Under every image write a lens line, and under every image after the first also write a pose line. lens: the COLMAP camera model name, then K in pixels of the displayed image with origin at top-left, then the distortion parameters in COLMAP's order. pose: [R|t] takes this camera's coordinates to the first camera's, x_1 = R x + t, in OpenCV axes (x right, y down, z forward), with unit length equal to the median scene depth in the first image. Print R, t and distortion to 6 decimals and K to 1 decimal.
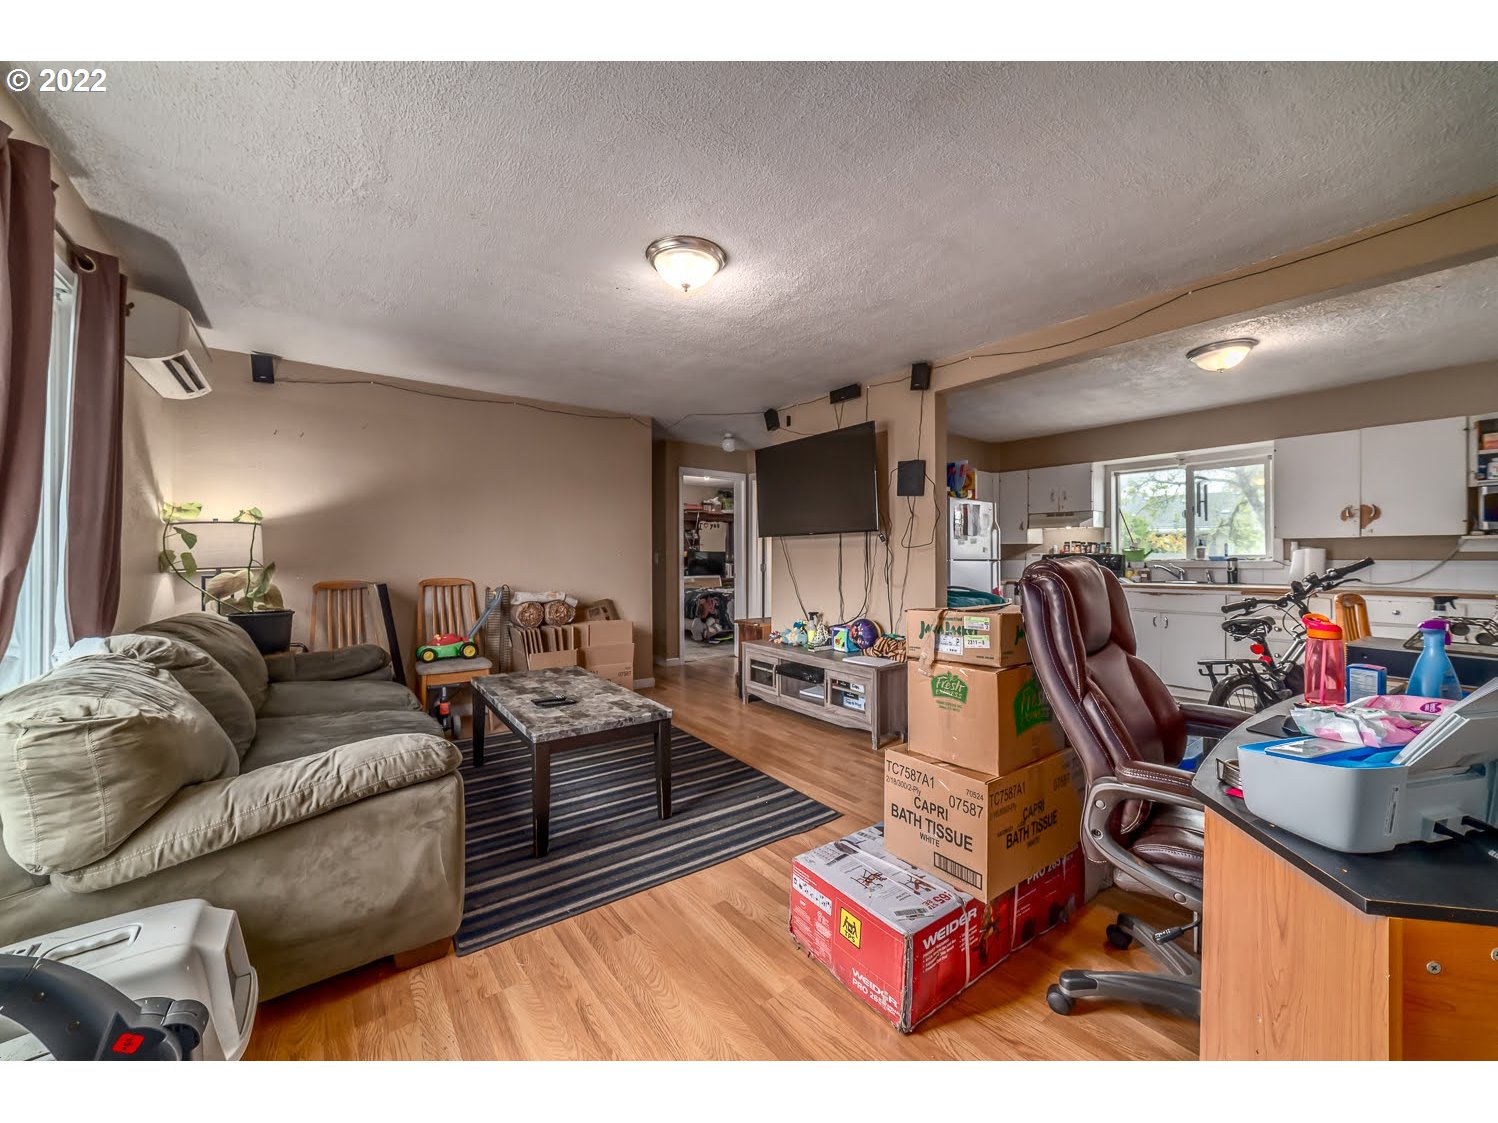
lens RADIAL K [[572.3, 0, 743.7], [0, 572.3, 554.3], [0, 0, 1]] dist [-0.021977, 0.009751]
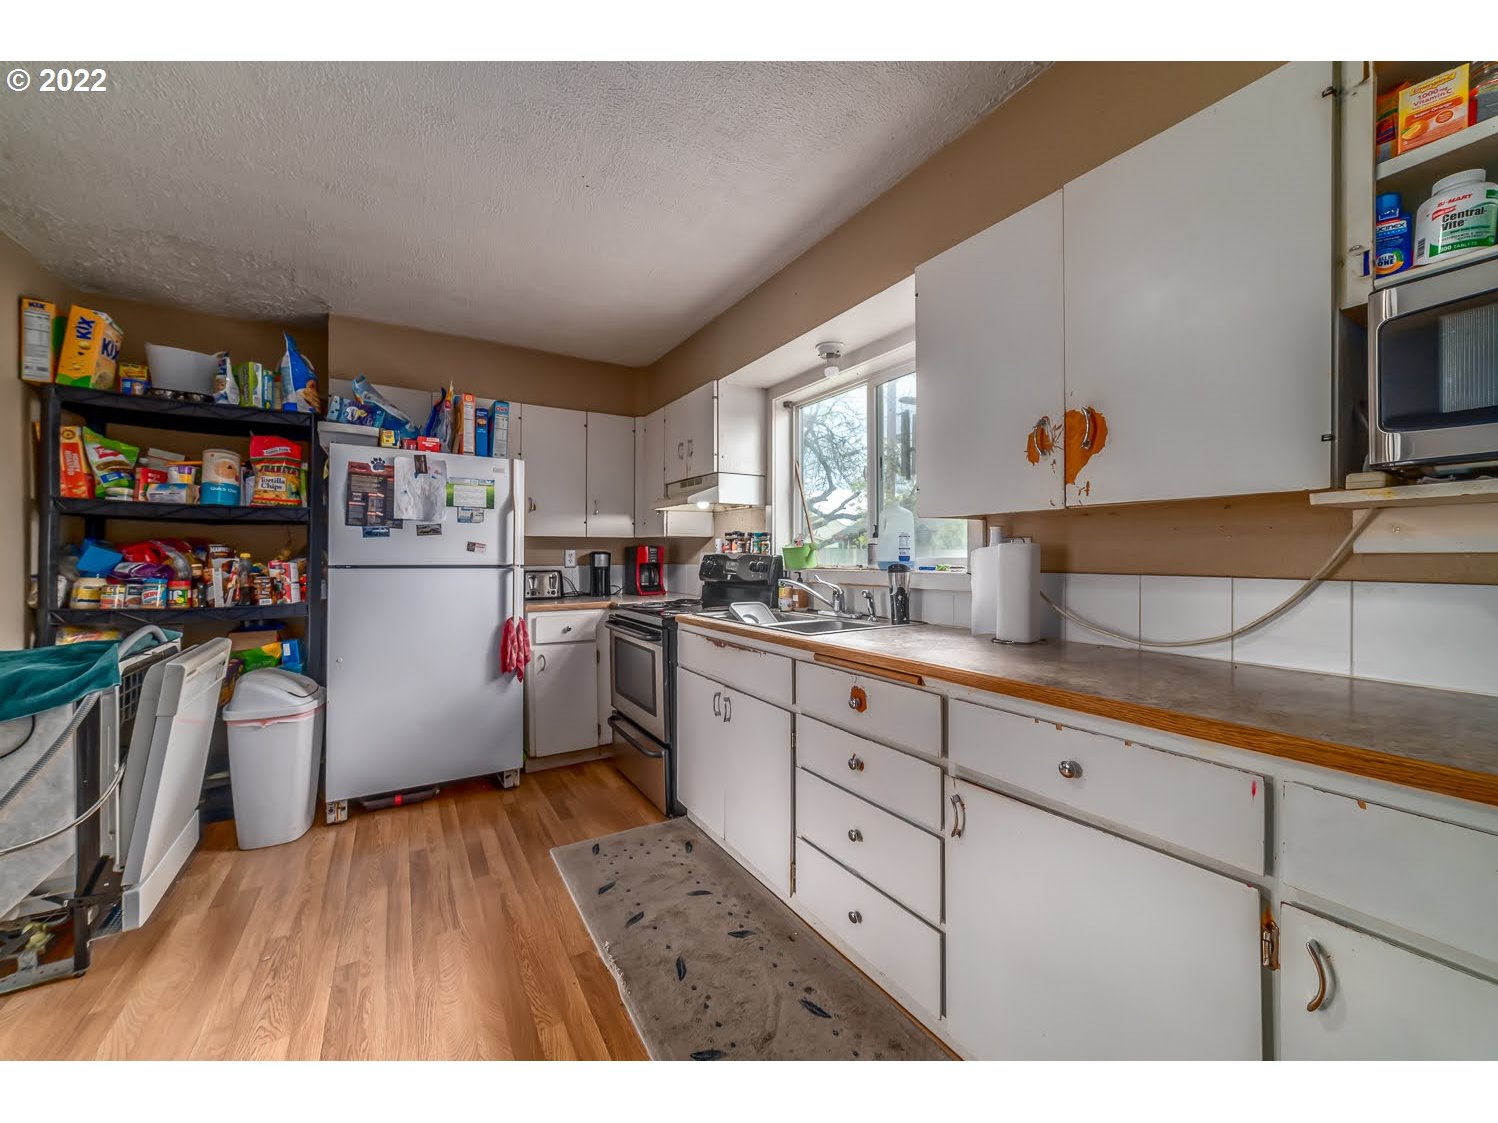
lens RADIAL K [[572.3, 0, 743.7], [0, 572.3, 554.3], [0, 0, 1]] dist [-0.021977, 0.009751]
pose [[0.994222, 0.002582, -0.107316, 0.922583], [-0.002157, 0.999989, 0.004083, -0.004224], [0.107325, -0.003828, 0.994217, 0.632961]]
